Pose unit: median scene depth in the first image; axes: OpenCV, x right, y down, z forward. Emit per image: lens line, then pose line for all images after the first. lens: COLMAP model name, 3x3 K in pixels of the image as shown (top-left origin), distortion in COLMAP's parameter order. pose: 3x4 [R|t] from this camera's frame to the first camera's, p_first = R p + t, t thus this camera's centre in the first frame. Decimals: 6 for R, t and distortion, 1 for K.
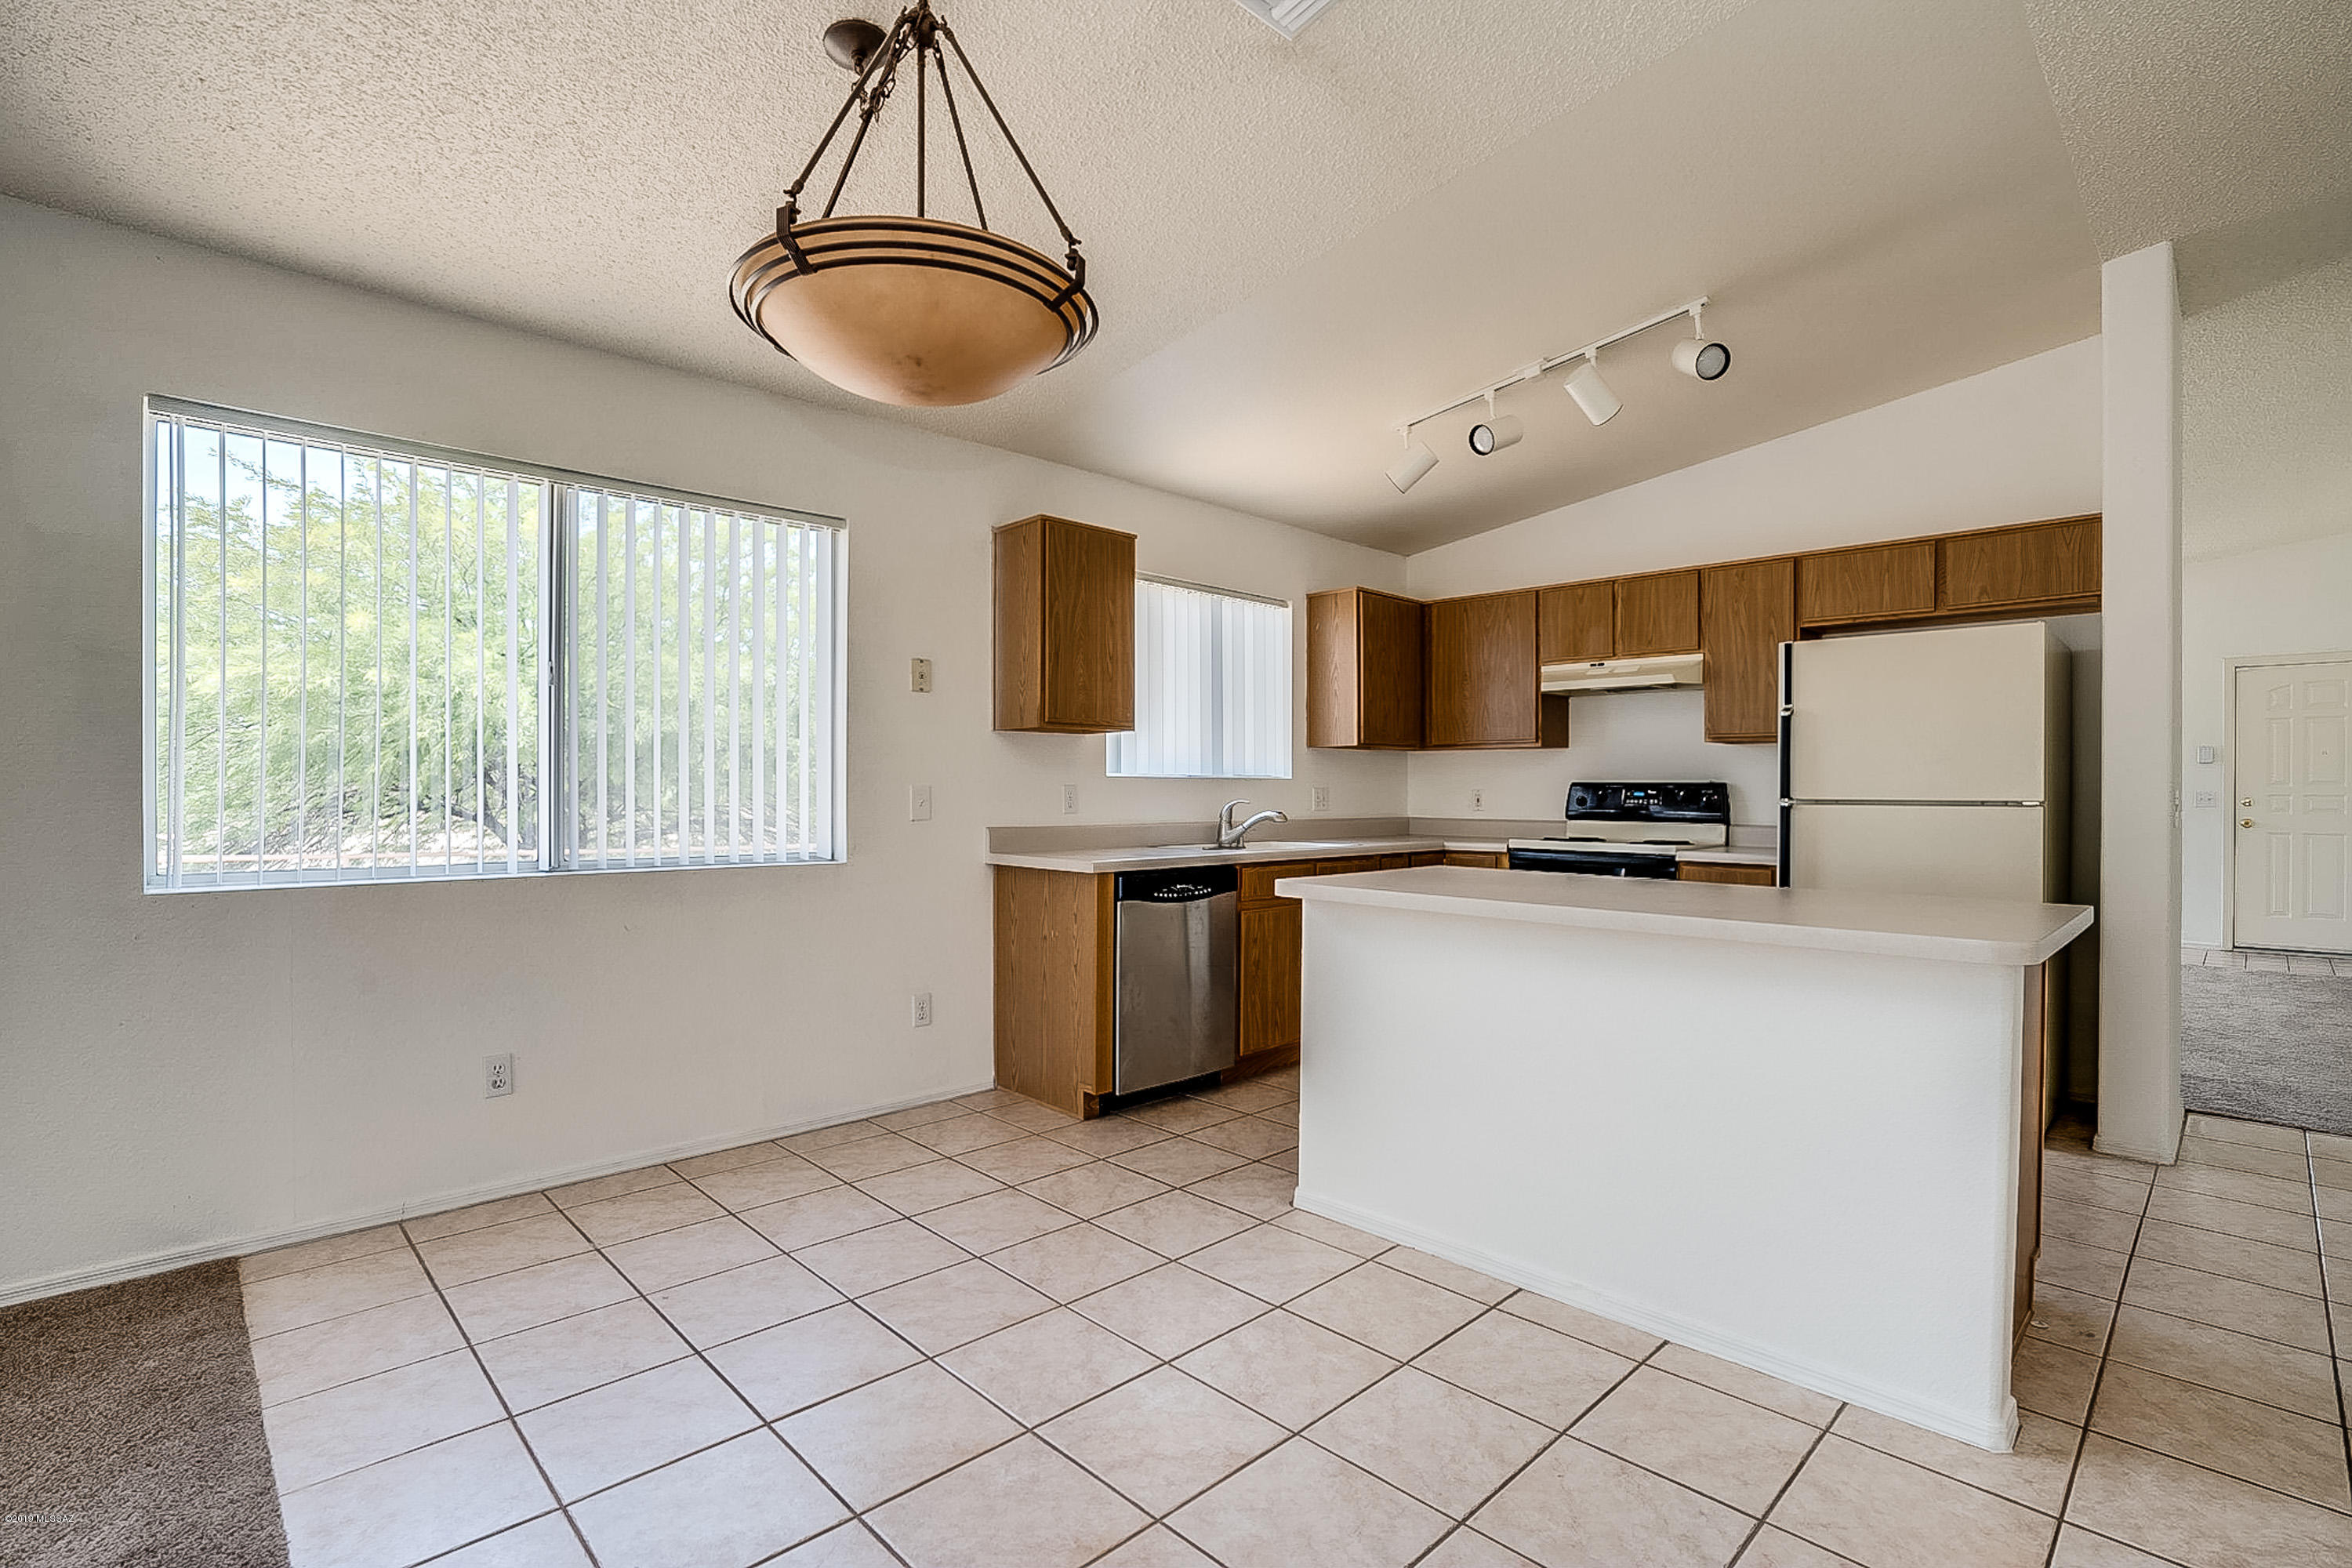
lens RADIAL K [[1092.8, 0, 1162.0], [0, 1092.8, 791.5], [0, 0, 1]] dist [-0.047968, 0.013730]
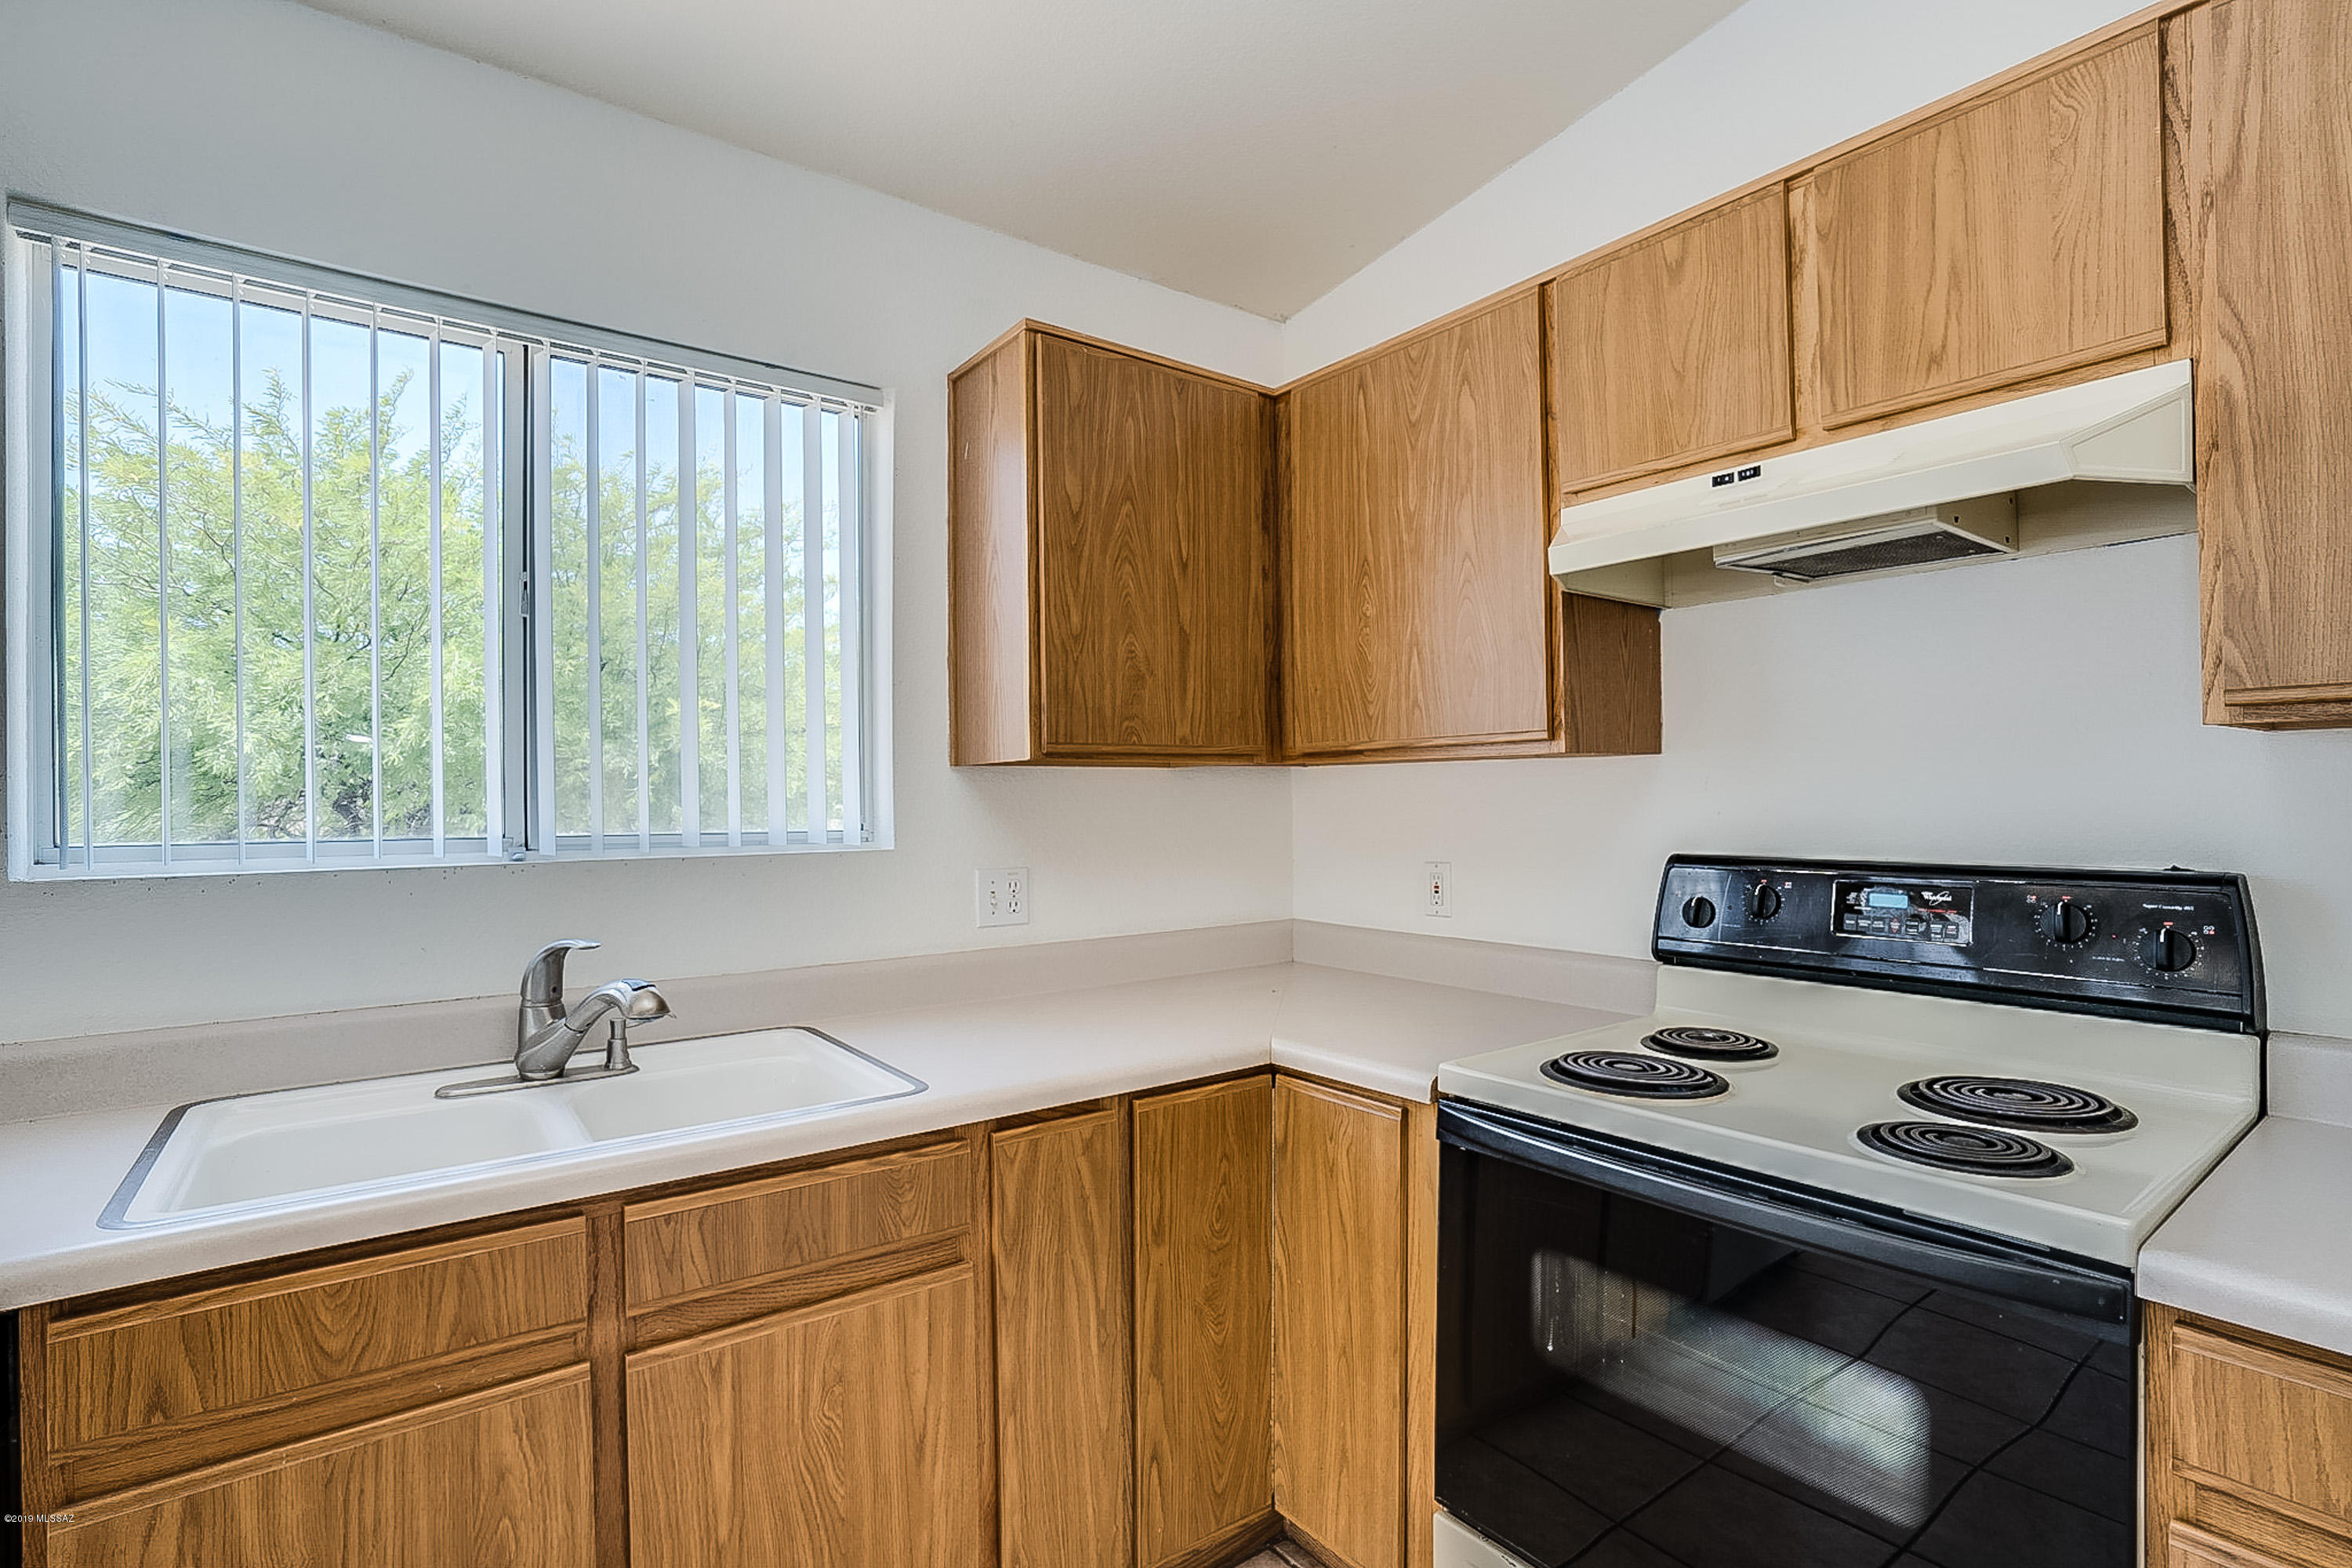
lens RADIAL K [[1092.8, 0, 1158.7], [0, 1092.8, 792.8], [0, 0, 1]] dist [-0.047968, 0.013730]
pose [[0.991381, -0.015247, -0.130118, 0.322012], [0.014548, 0.999874, -0.006319, -0.034272], [0.130198, 0.004372, 0.991478, 0.786634]]
